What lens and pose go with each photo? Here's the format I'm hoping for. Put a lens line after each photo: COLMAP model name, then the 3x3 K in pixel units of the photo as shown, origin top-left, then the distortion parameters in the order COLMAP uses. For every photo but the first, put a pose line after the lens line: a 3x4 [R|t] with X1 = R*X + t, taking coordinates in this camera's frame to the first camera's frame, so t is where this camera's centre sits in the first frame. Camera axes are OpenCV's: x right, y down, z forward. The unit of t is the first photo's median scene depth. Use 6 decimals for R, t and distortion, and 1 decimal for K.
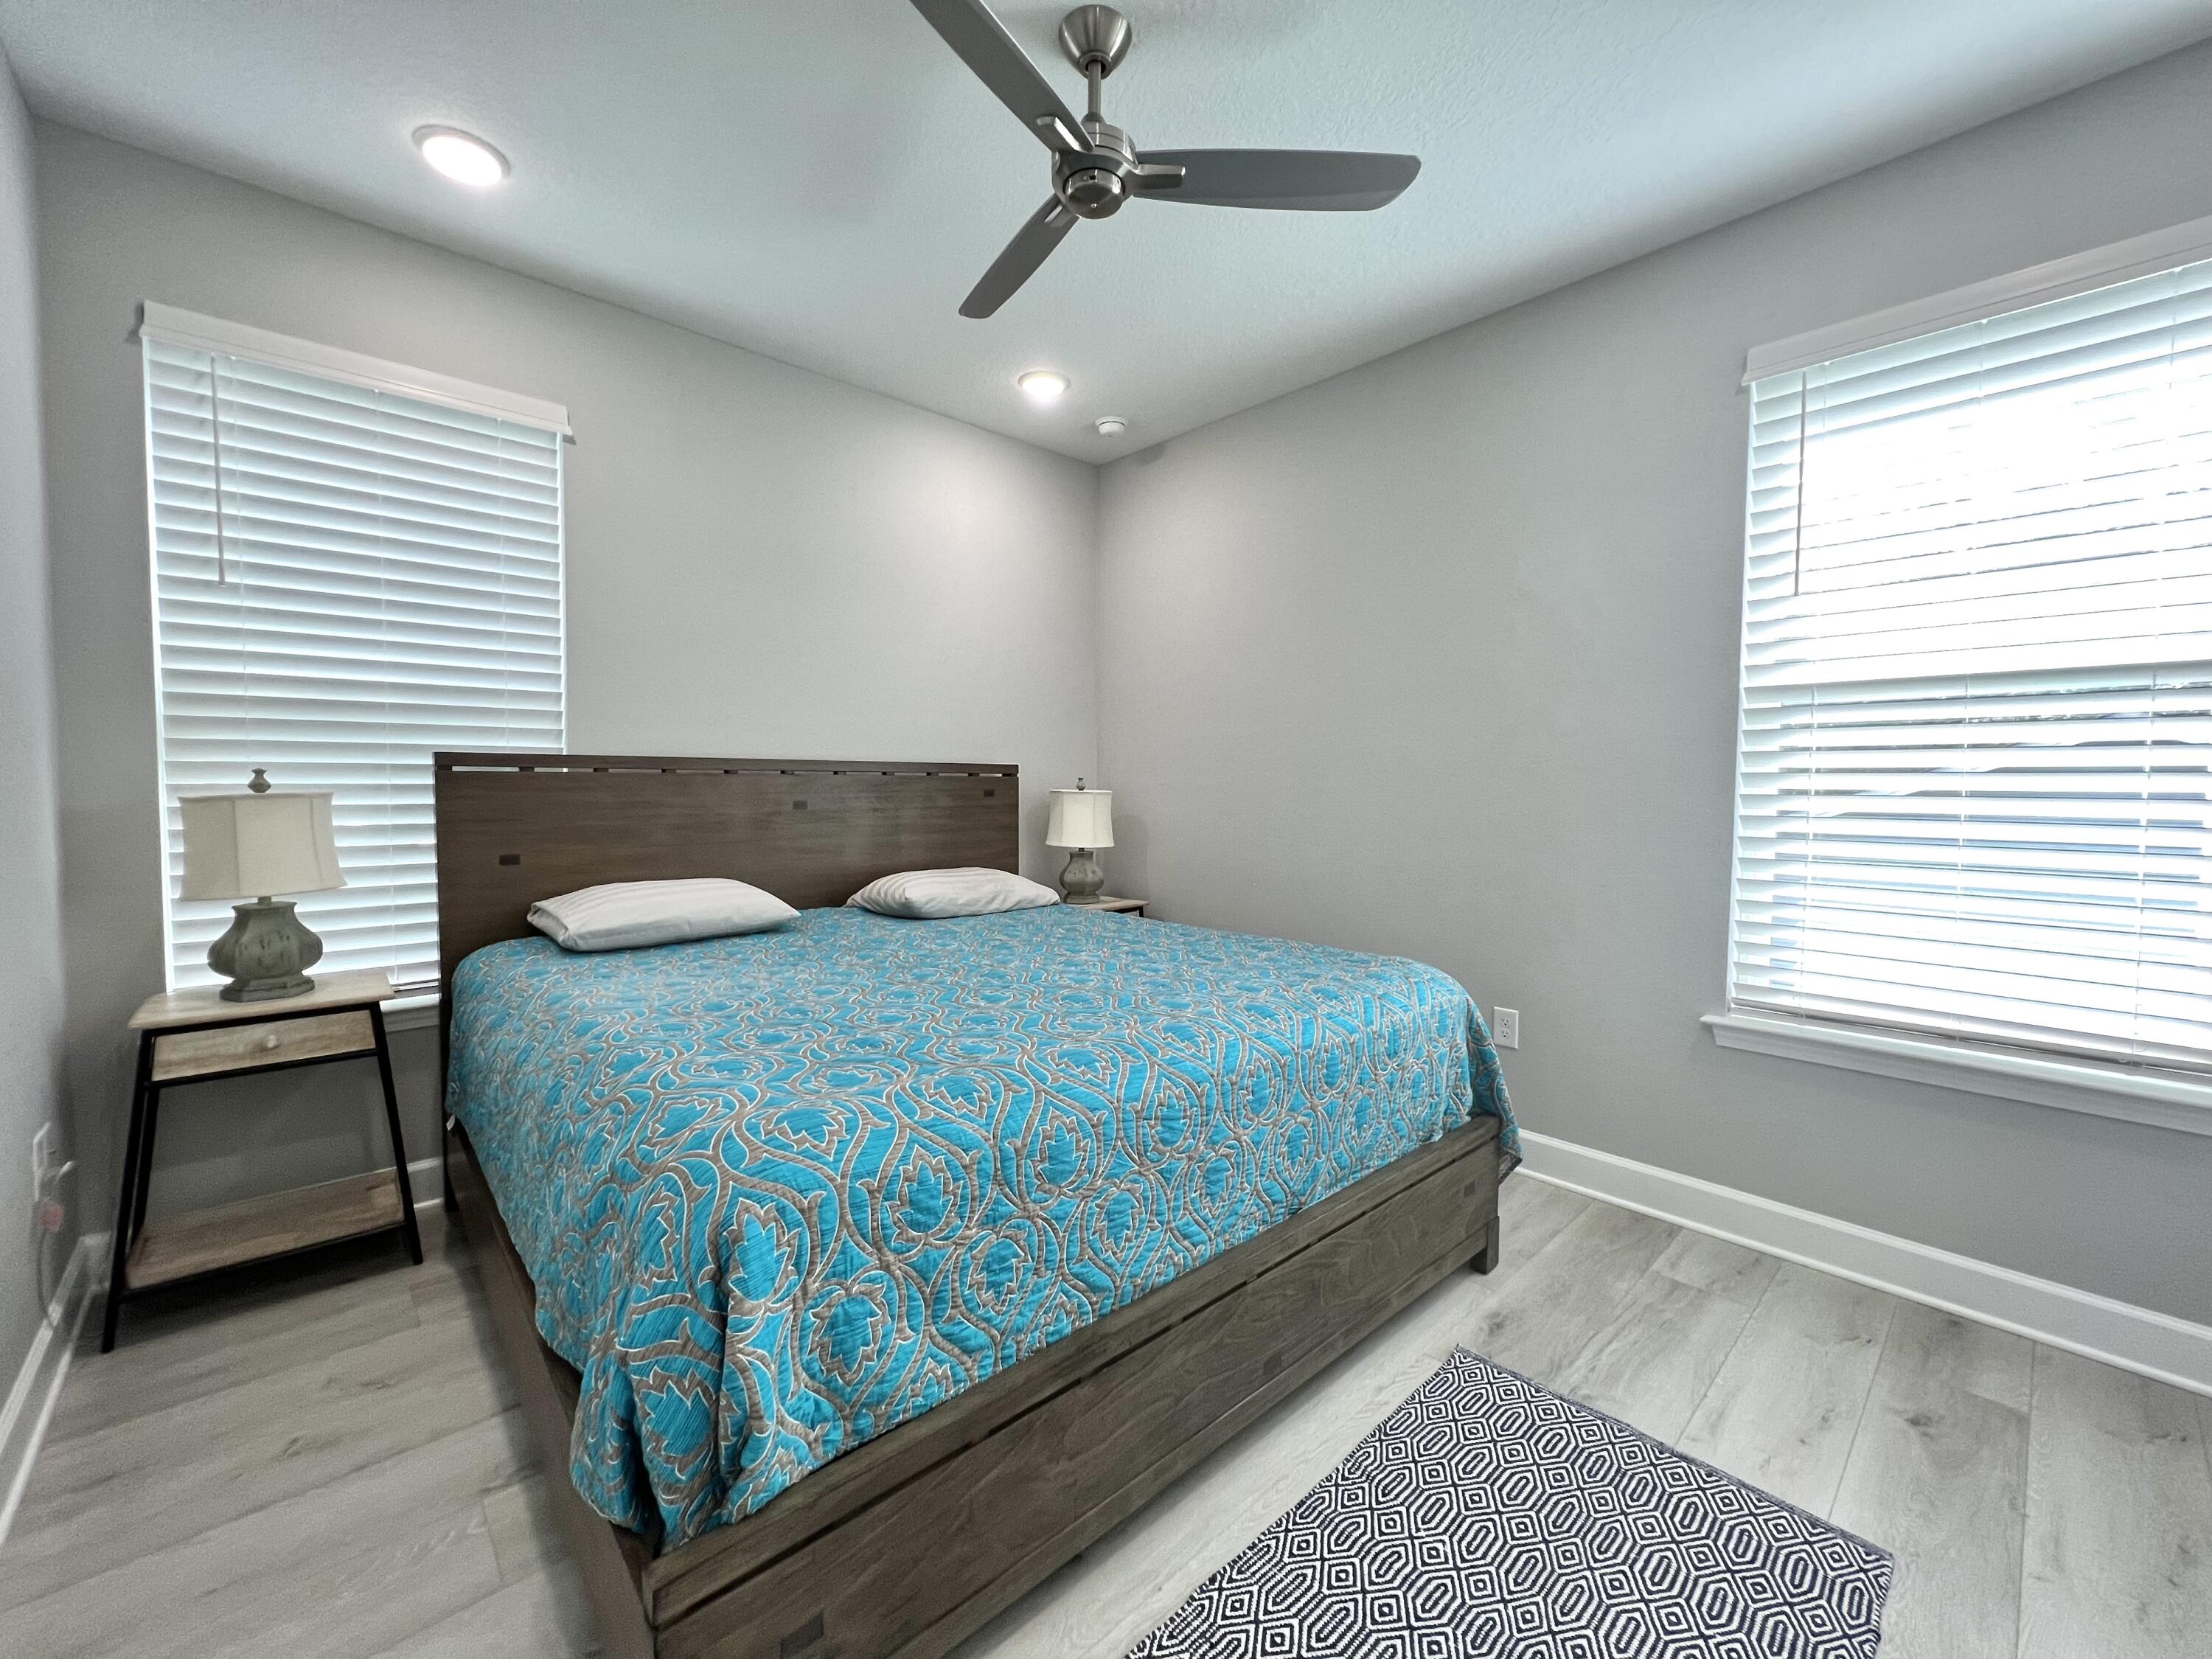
lens RADIAL K [[893.7, 0, 1106.0], [0, 893.7, 829.5], [0, 0, 1]] dist [-0.000326, -0.000181]
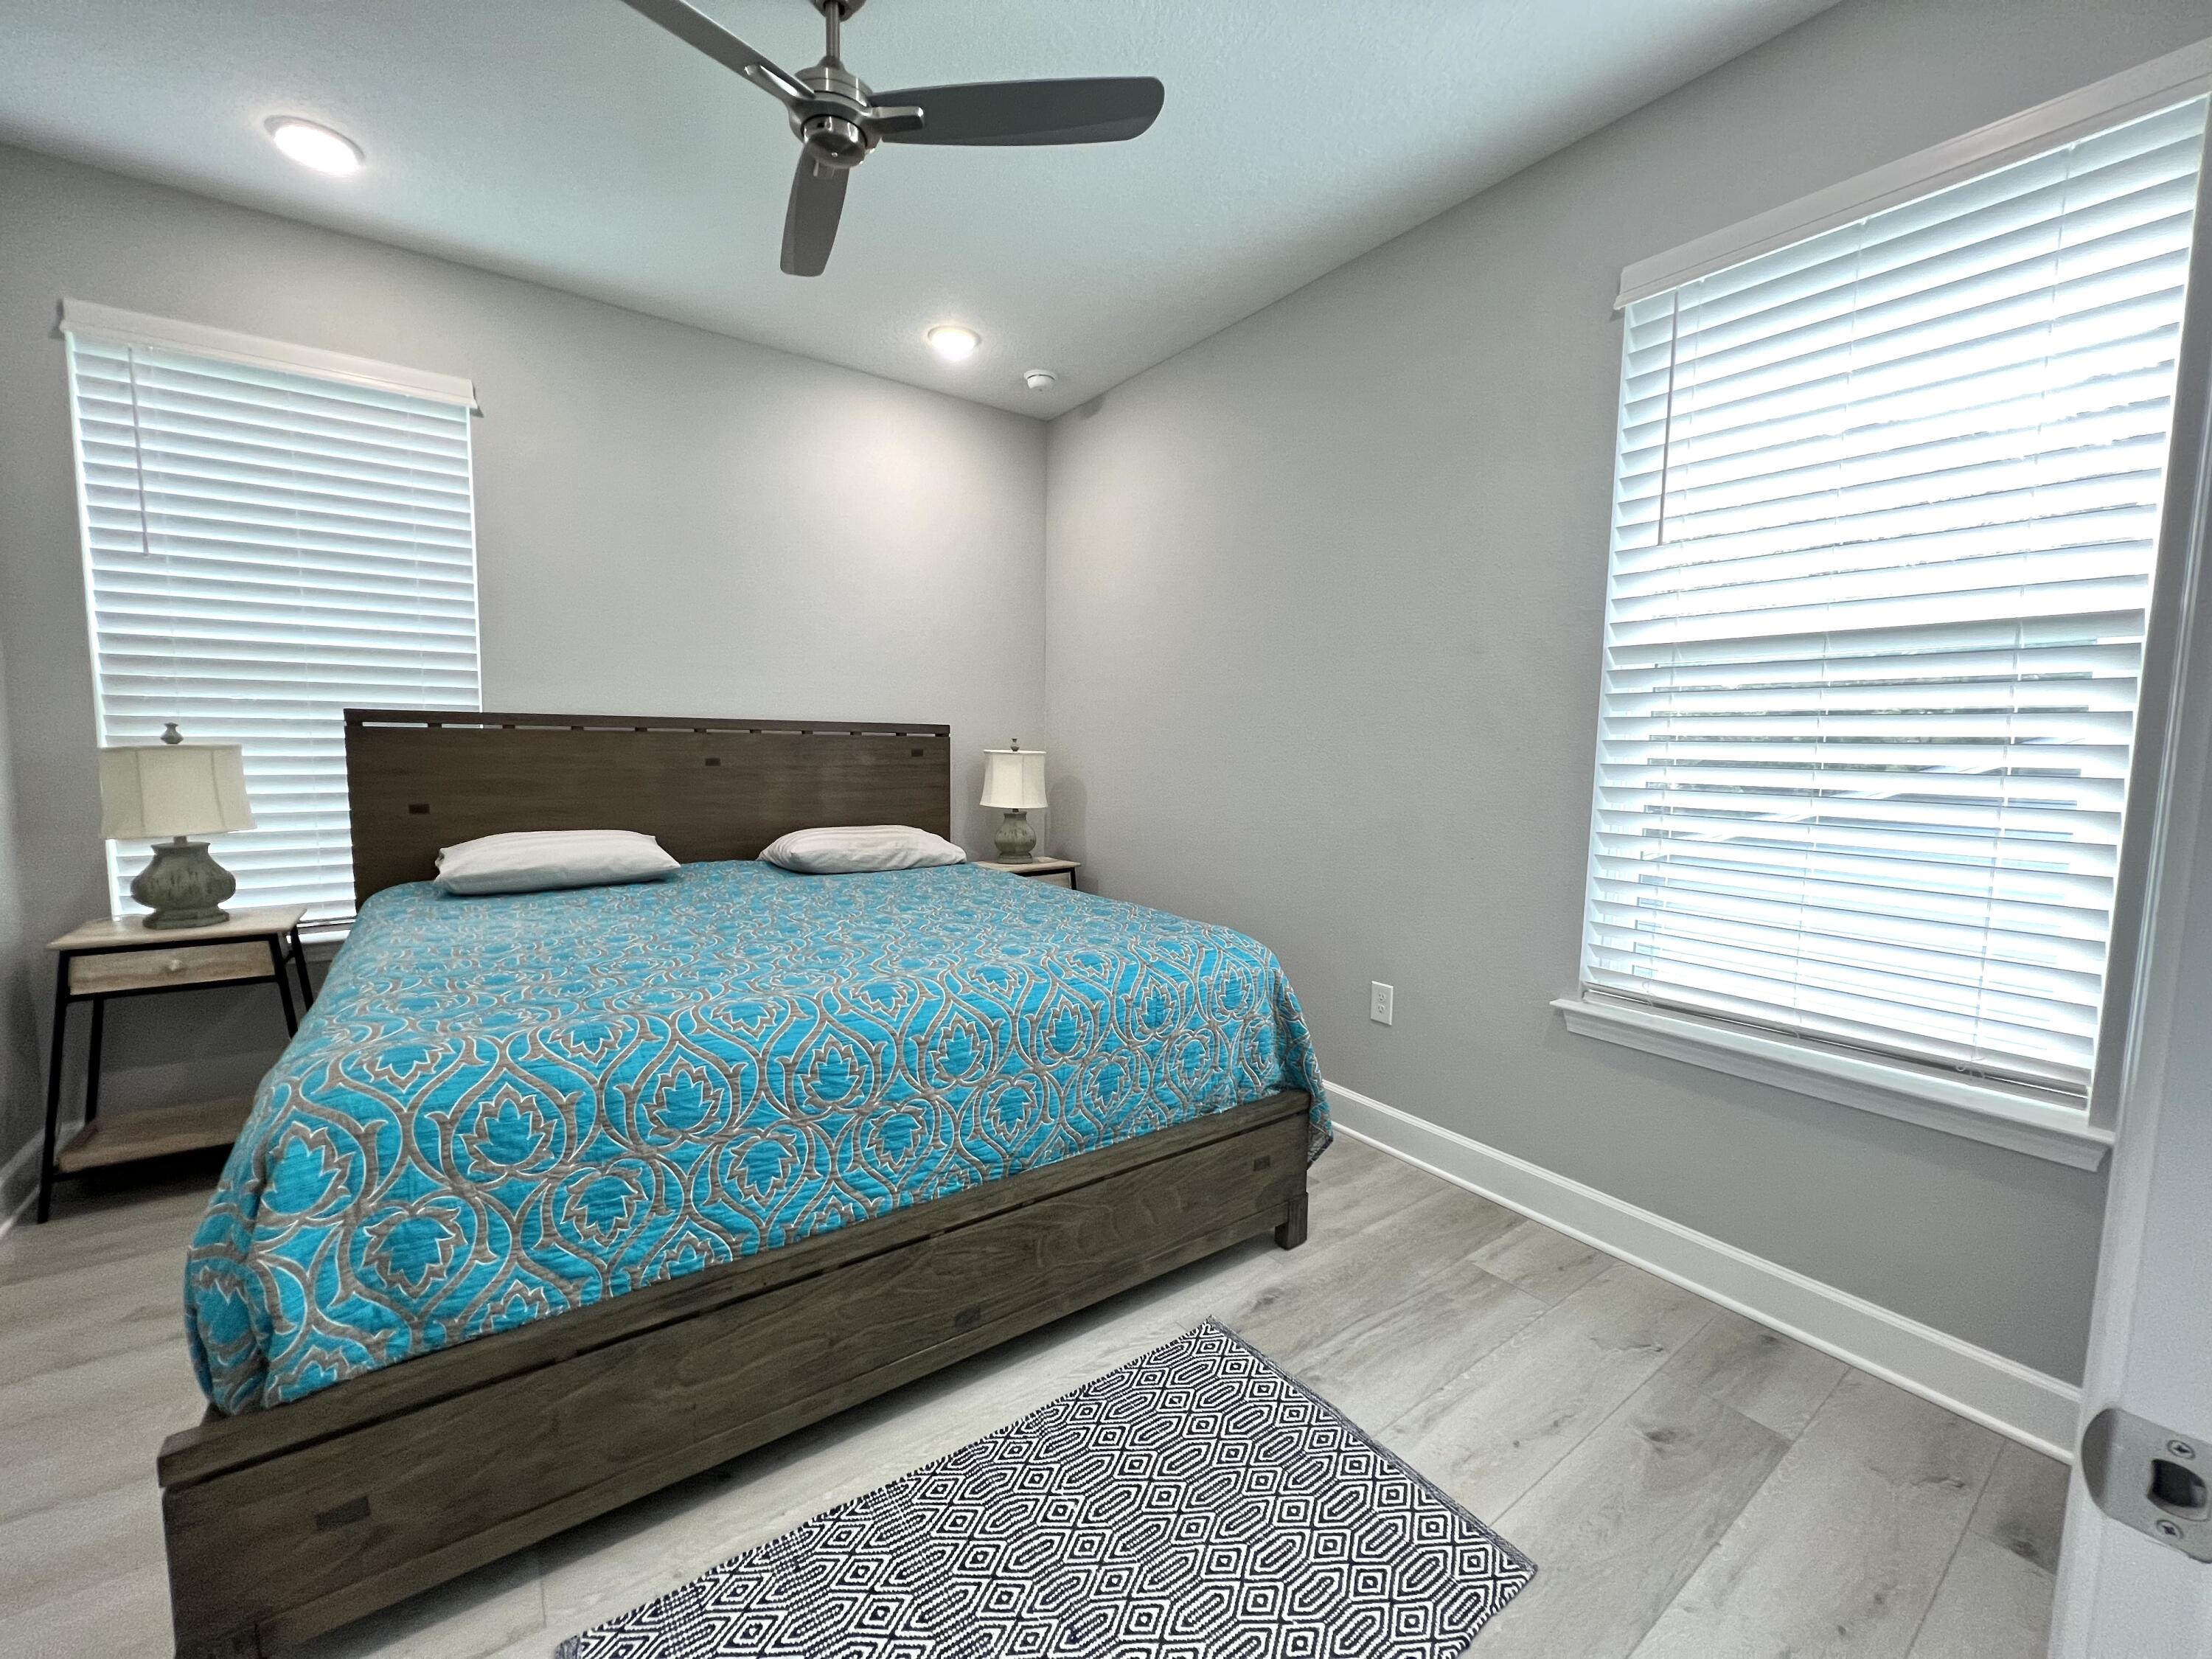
lens RADIAL K [[892.7, 0, 1106.0], [0, 892.7, 829.5], [0, 0, 1]] dist [-0.000429, 0.000184]
pose [[0.992953, 0.021978, -0.116450, 0.350020], [-0.016818, 0.998840, 0.045116, -0.004915], [0.117306, -0.042839, 0.992171, 0.024406]]
